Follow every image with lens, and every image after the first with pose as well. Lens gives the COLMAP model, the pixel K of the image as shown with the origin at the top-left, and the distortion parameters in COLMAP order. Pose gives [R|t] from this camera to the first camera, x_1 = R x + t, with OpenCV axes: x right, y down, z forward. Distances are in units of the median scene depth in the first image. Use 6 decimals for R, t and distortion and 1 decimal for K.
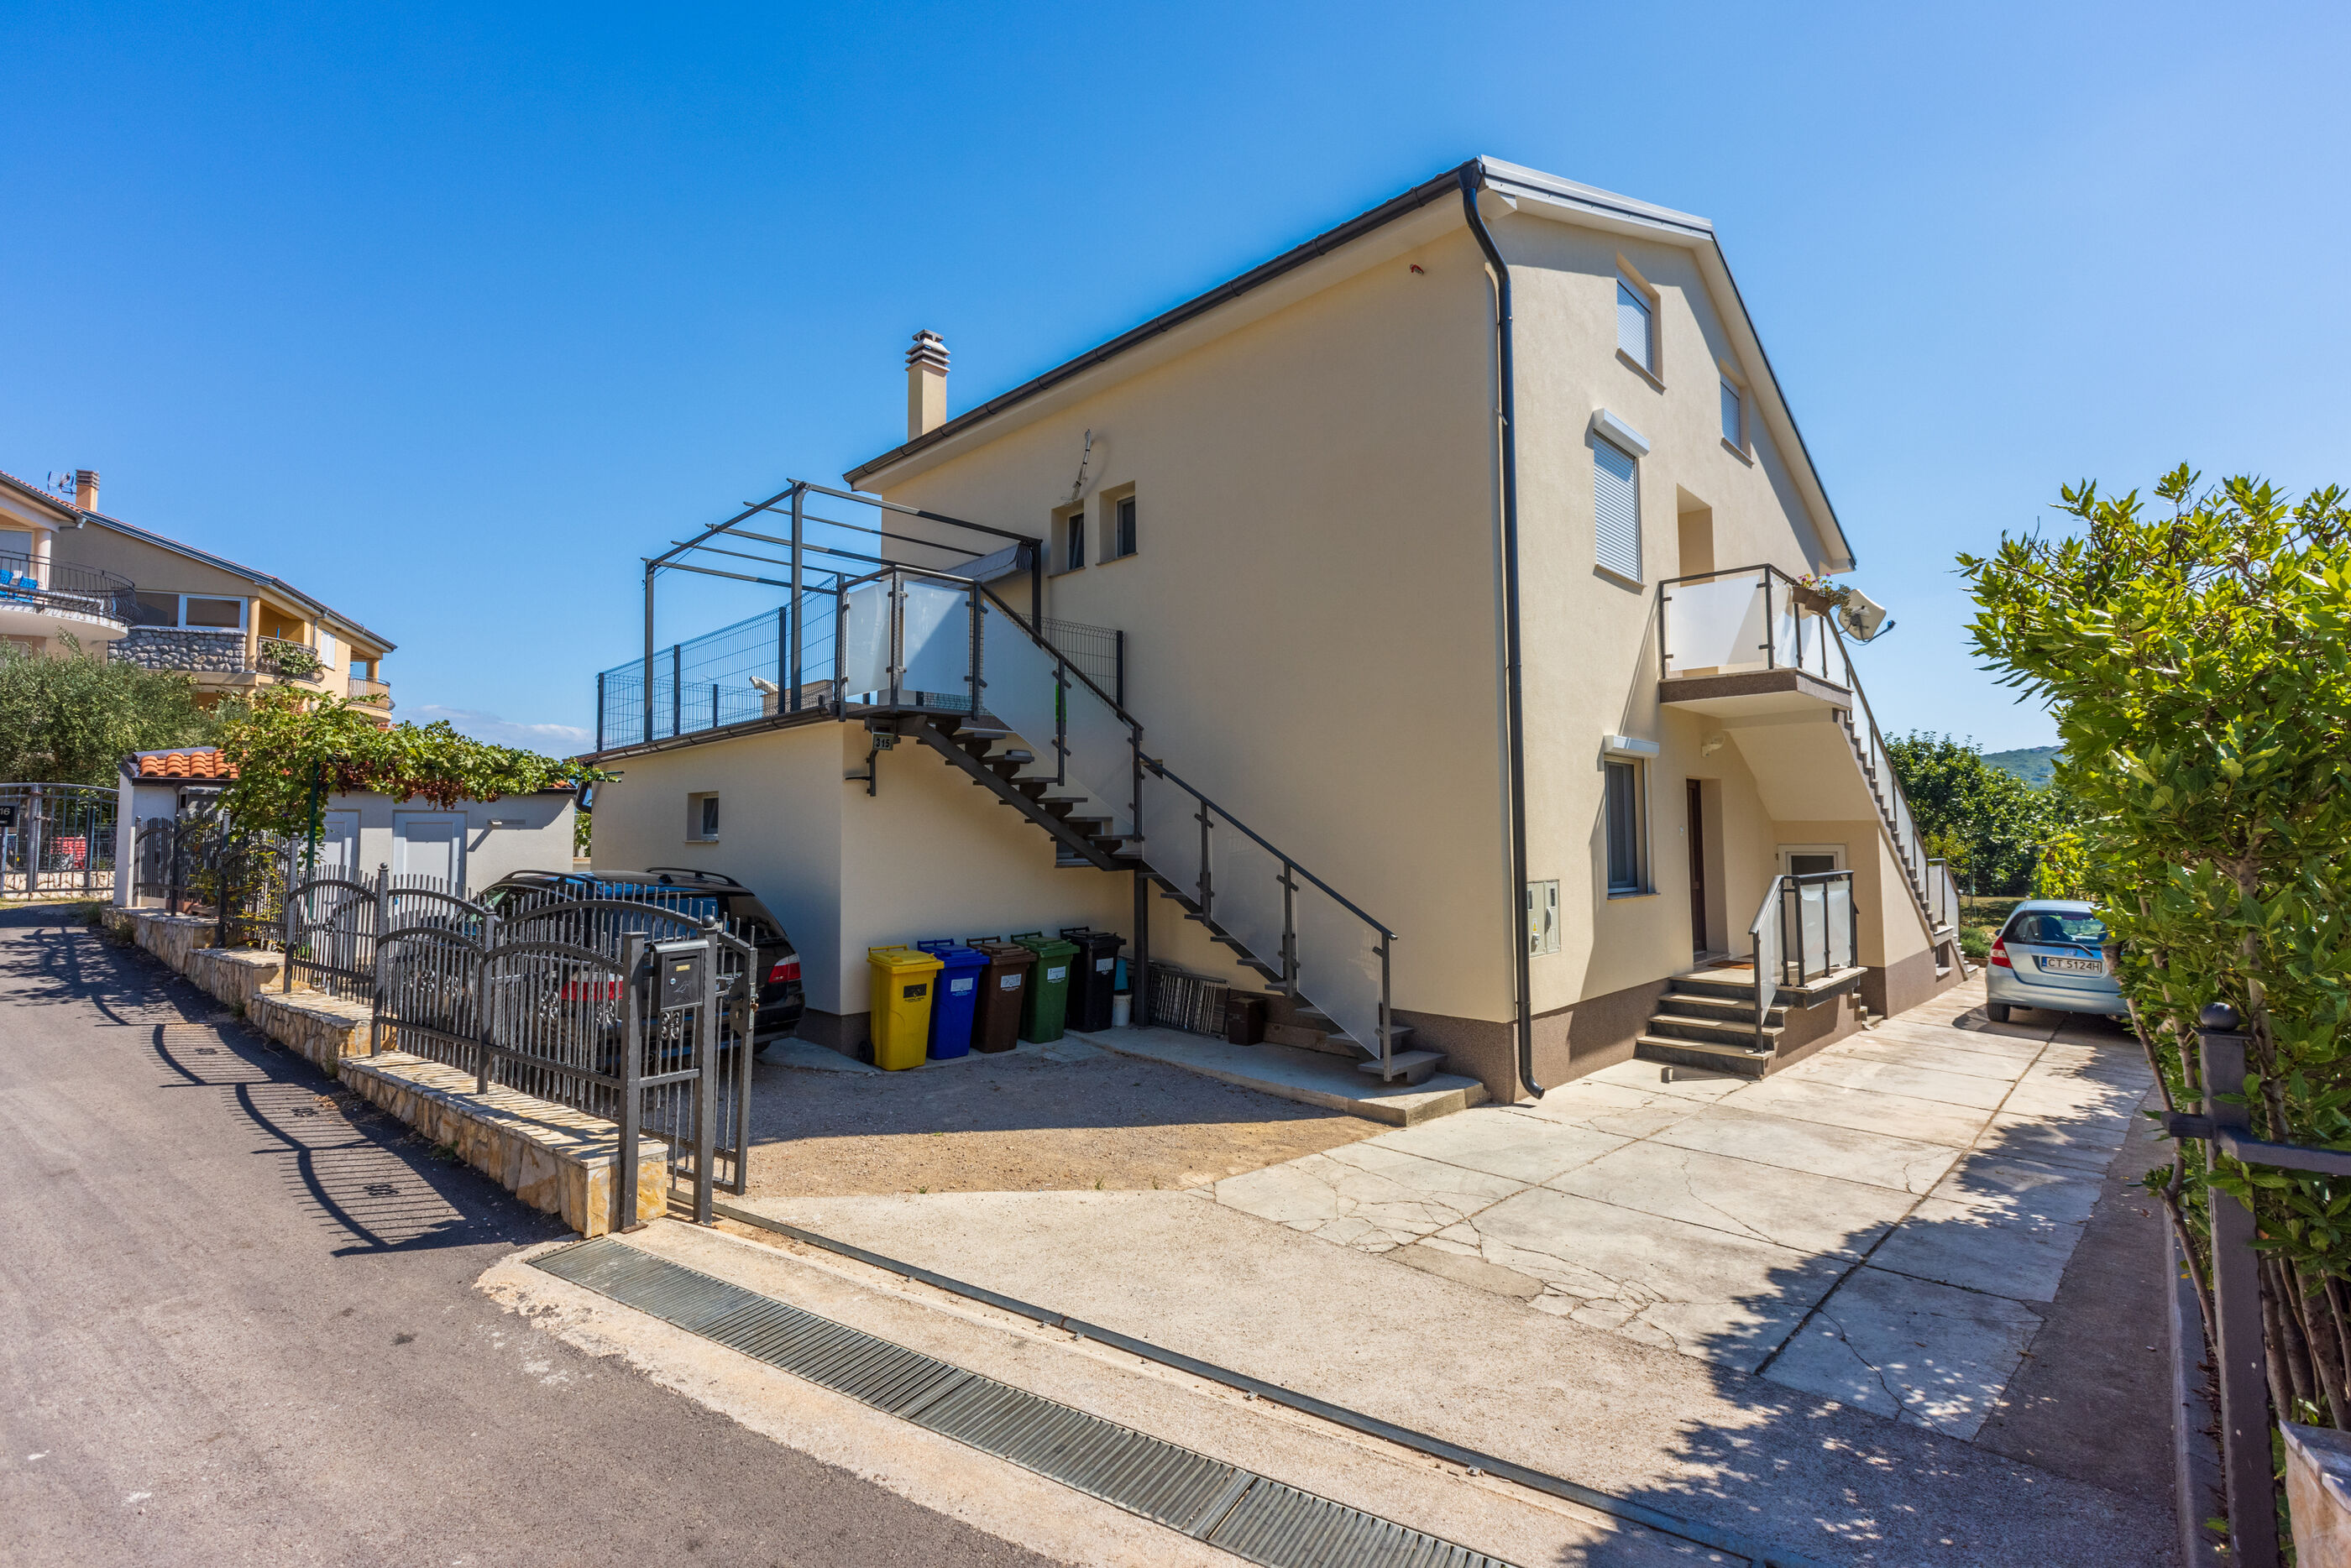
lens RADIAL K [[1046.8, 0, 1161.7], [0, 1046.8, 772.9], [0, 0, 1]] dist [0.003911, -0.000868]
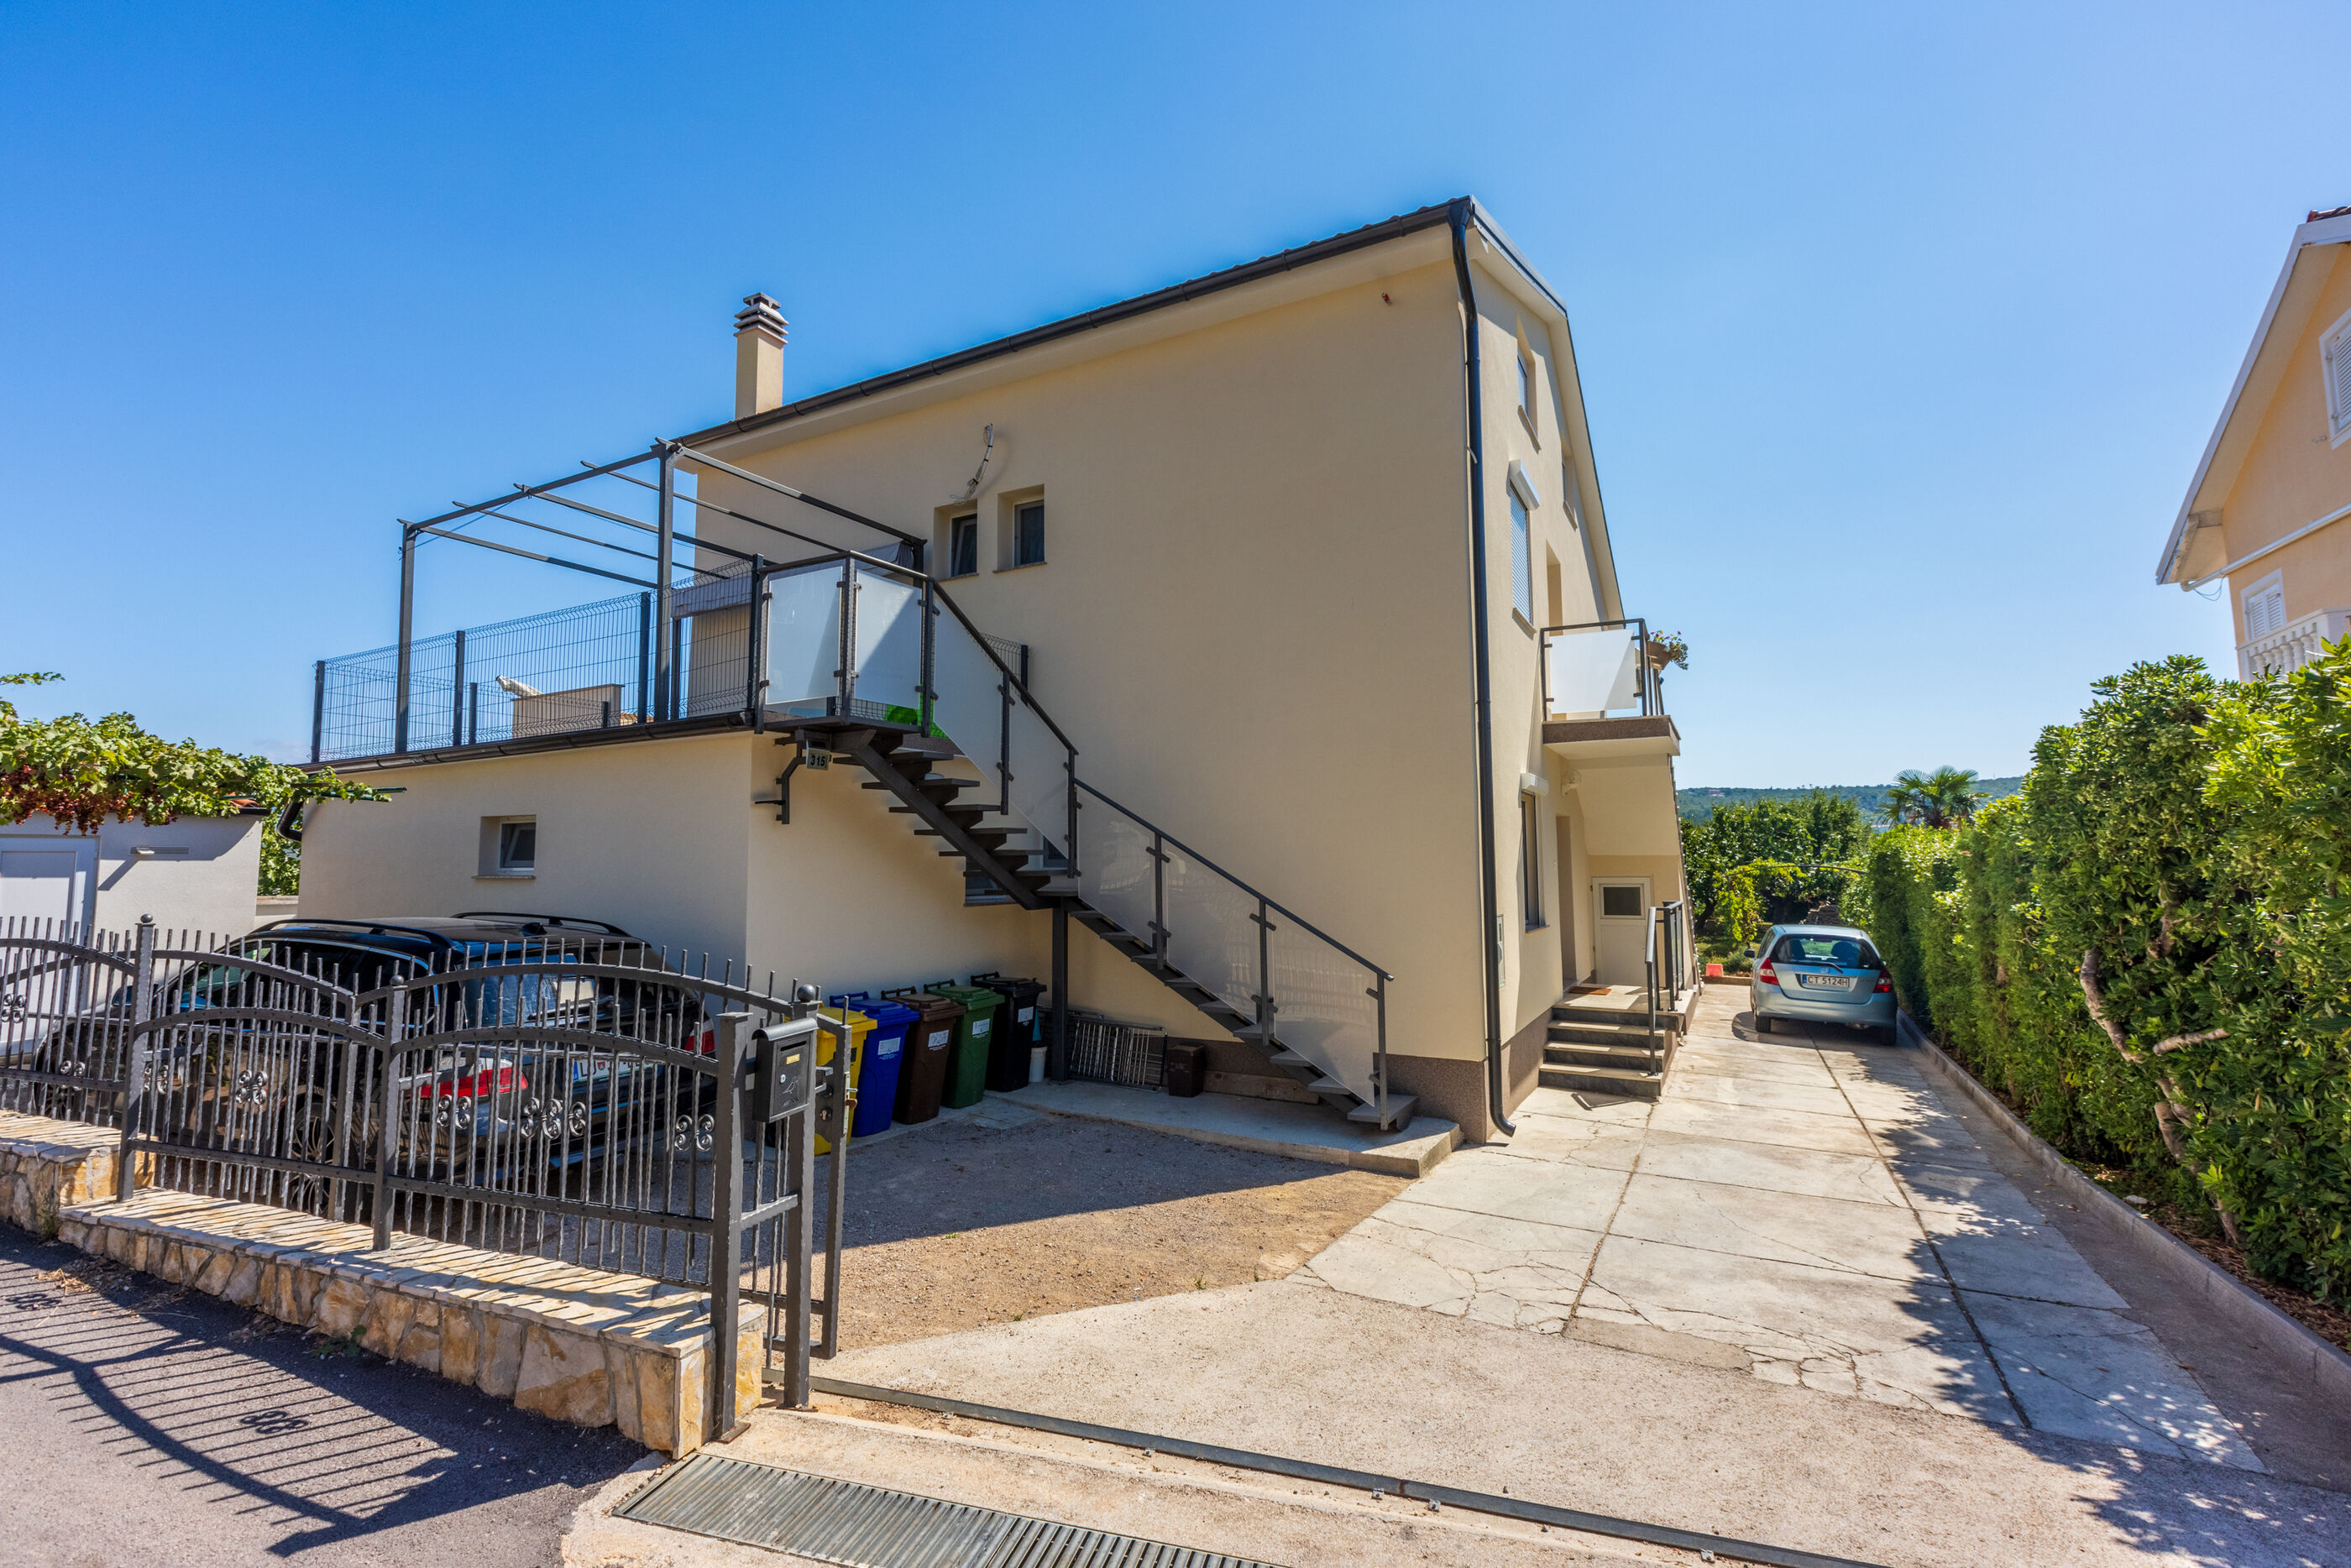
lens RADIAL K [[1046.8, 0, 1158.3], [0, 1046.8, 774.6], [0, 0, 1]] dist [0.003911, -0.000868]
pose [[0.961666, 0.024235, 0.273151, -0.204477], [-0.017107, 0.999449, -0.028446, 0.001275], [-0.273690, 0.022683, 0.961550, 0.106550]]
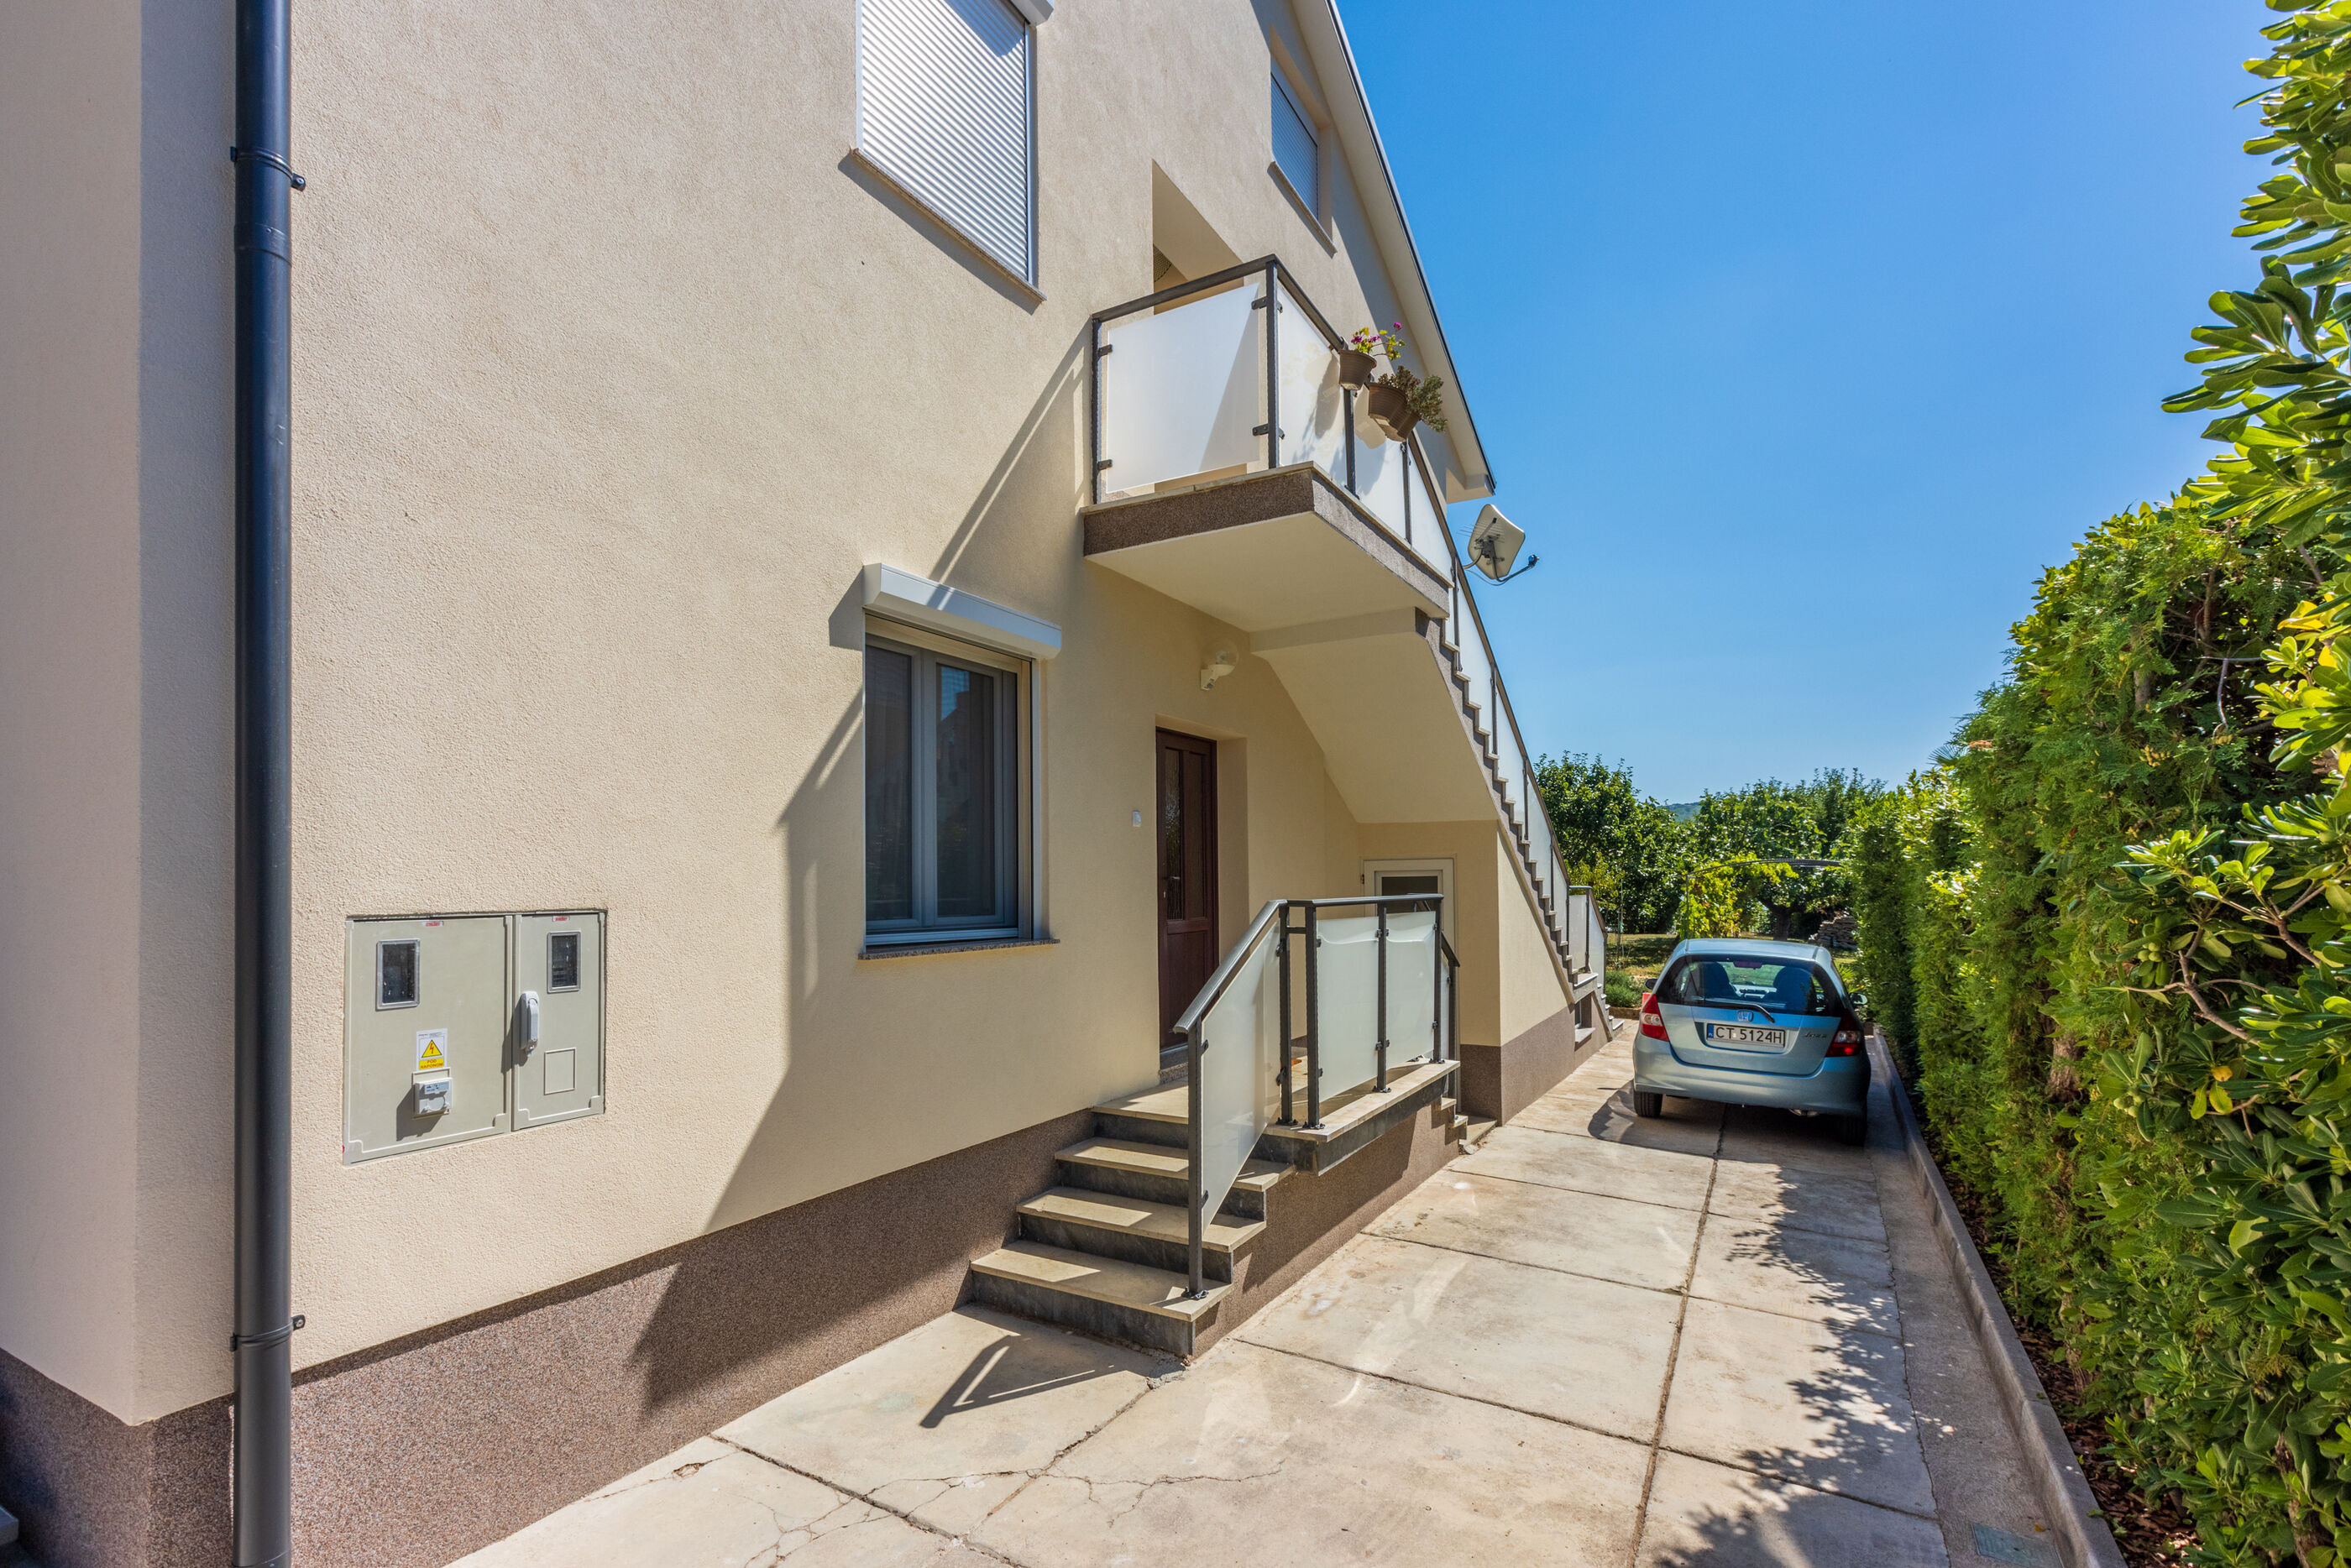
lens RADIAL K [[1046.8, 0, 1171.5], [0, 1046.8, 853.0], [0, 0, 1]] dist [0.003911, -0.000868]
pose [[0.968675, 0.004208, 0.248296, 0.440539], [-0.011815, 0.999505, 0.029157, 0.066012], [-0.248050, -0.031177, 0.968245, 0.568257]]
